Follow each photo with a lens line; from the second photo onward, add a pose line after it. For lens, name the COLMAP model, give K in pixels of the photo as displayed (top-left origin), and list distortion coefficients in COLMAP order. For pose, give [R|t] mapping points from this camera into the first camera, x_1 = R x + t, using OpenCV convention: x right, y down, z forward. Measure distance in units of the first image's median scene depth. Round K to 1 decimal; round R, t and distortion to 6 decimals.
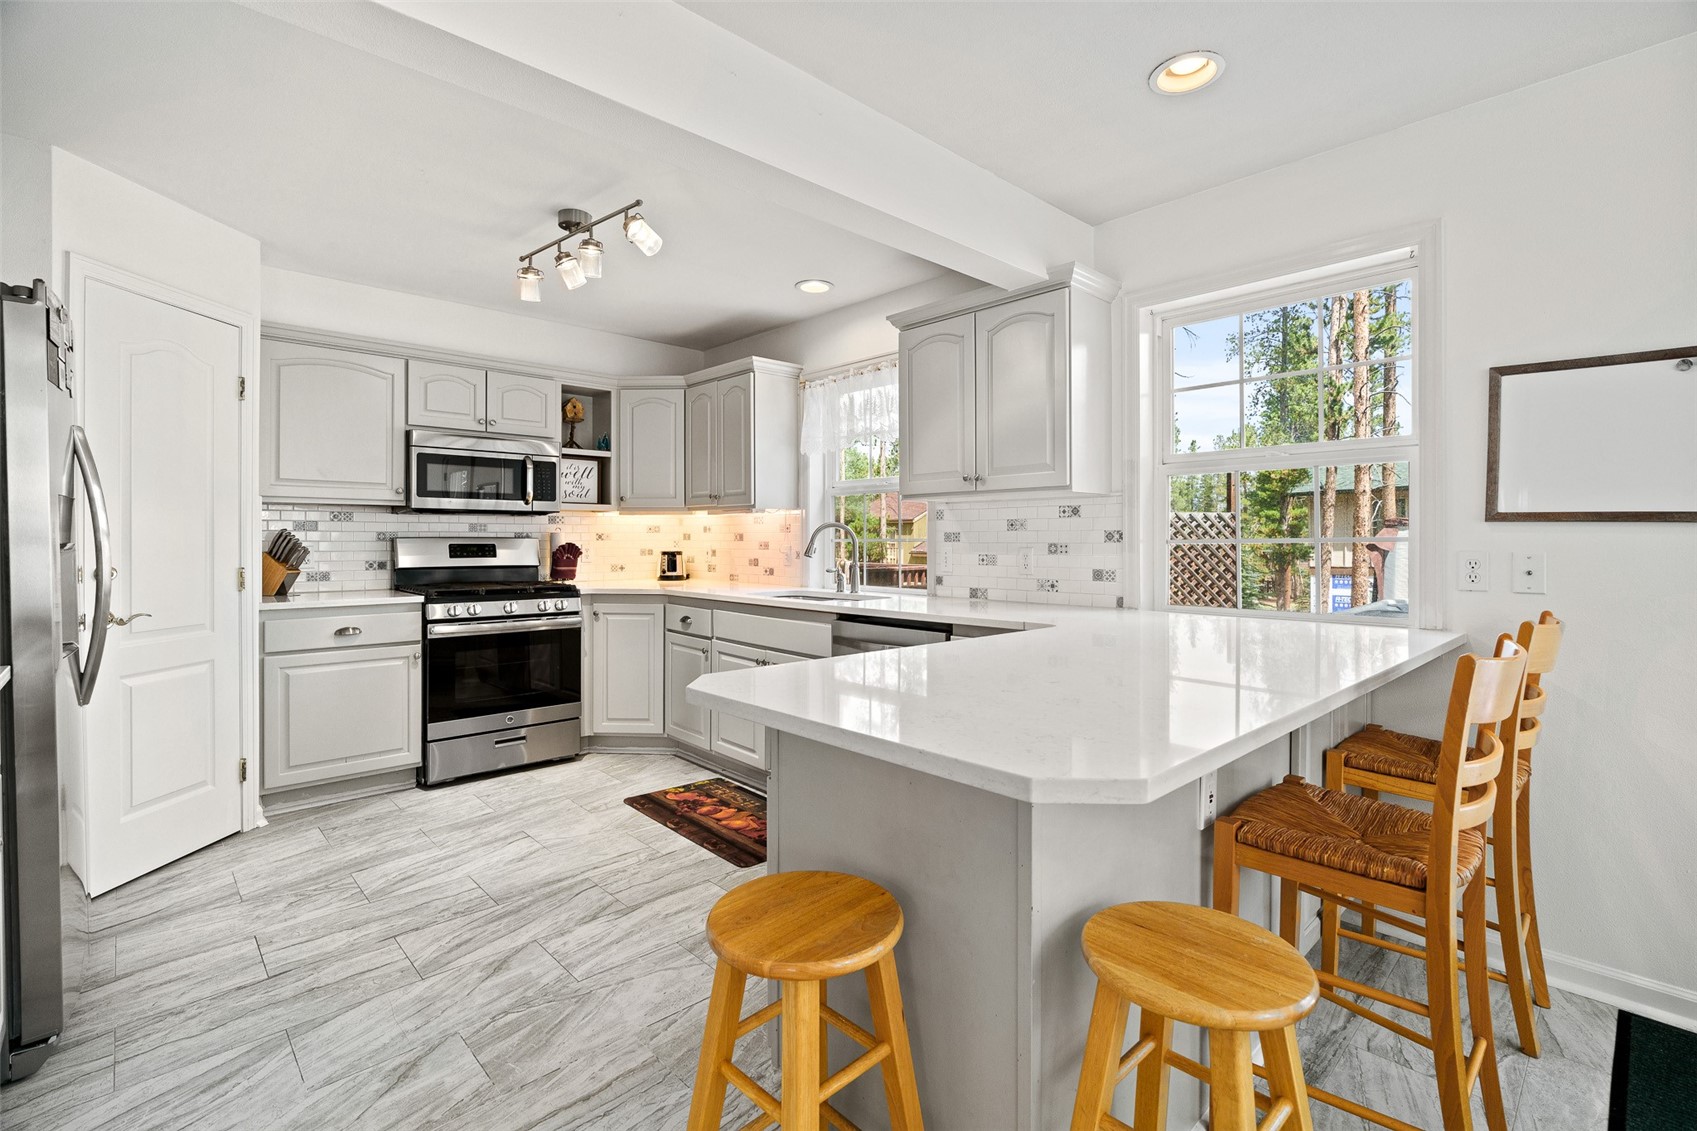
lens RADIAL K [[766.1, 0, 854.3], [0, 766.1, 540.4], [0, 0, 1]] dist [-0.014490, 0.003980]
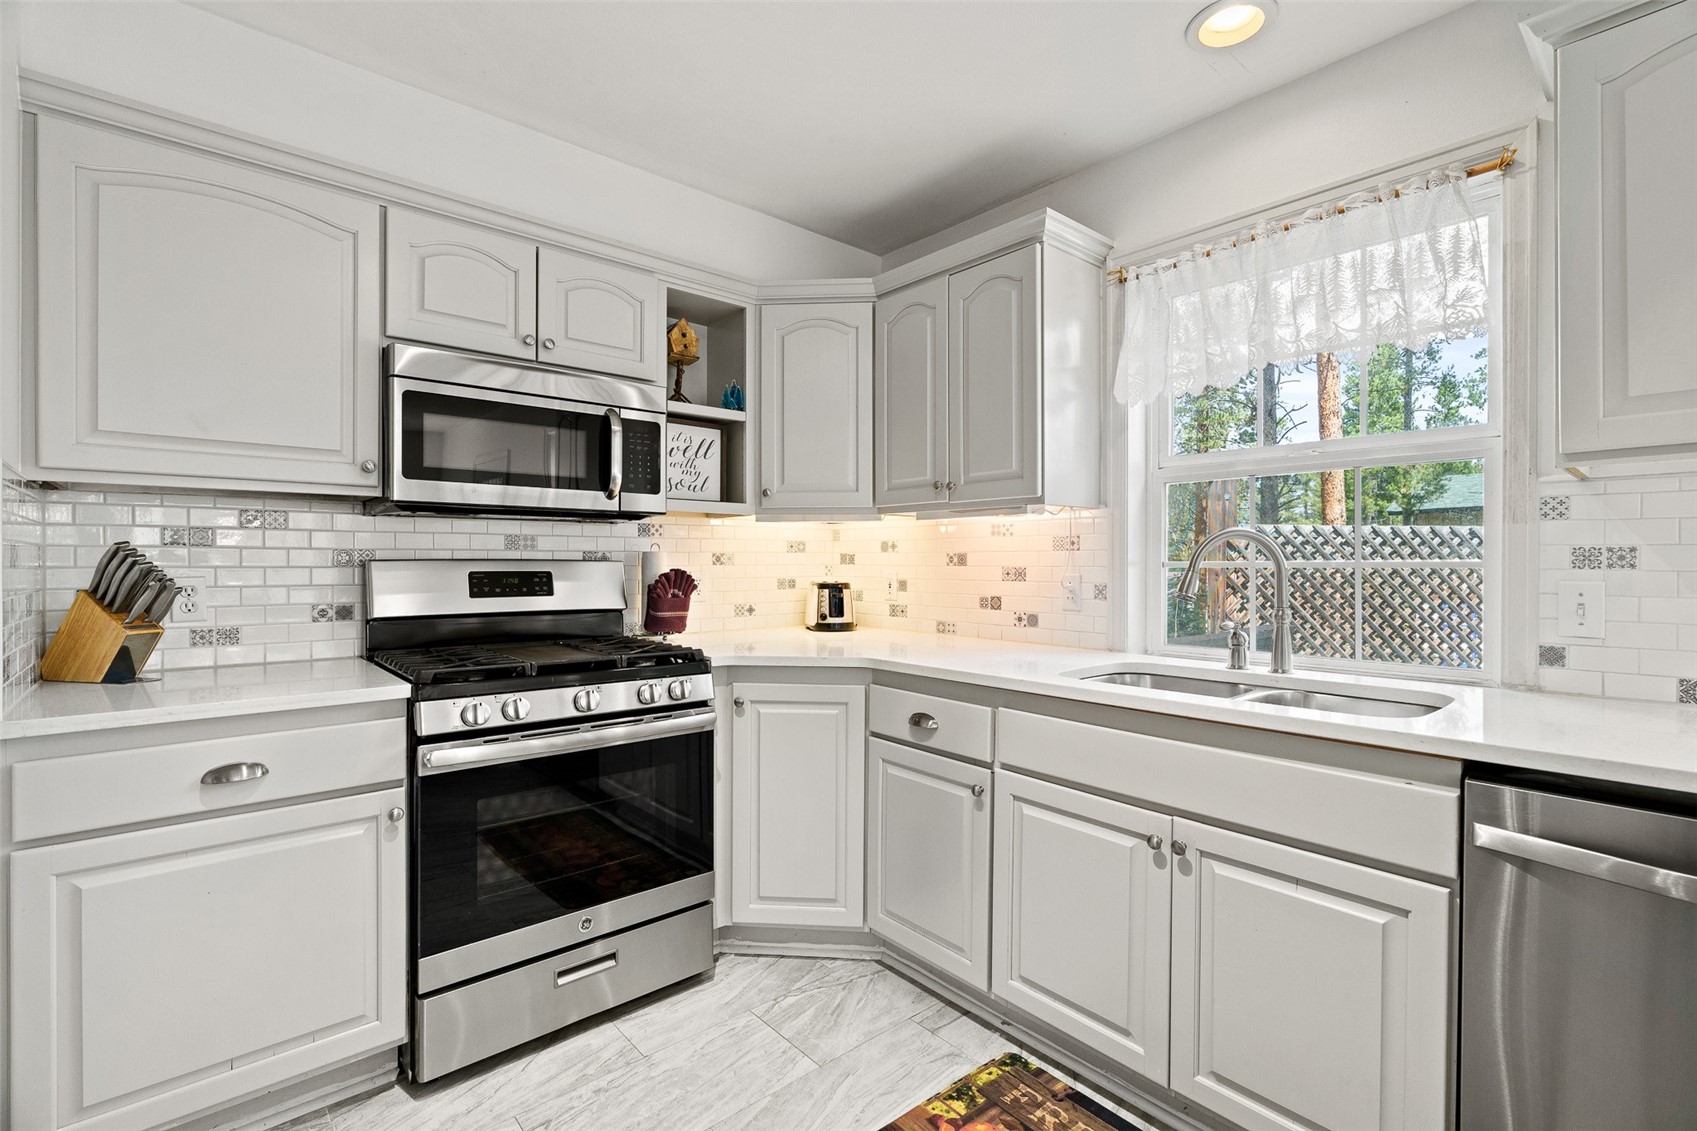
lens RADIAL K [[766.1, 0, 849.5], [0, 766.1, 562.7], [0, 0, 1]] dist [-0.014490, 0.003980]
pose [[0.999023, -0.000414, -0.044187, -0.240221], [0.000349, 0.999999, -0.001478, -0.000968], [0.044187, 0.001461, 0.999022, 0.476207]]
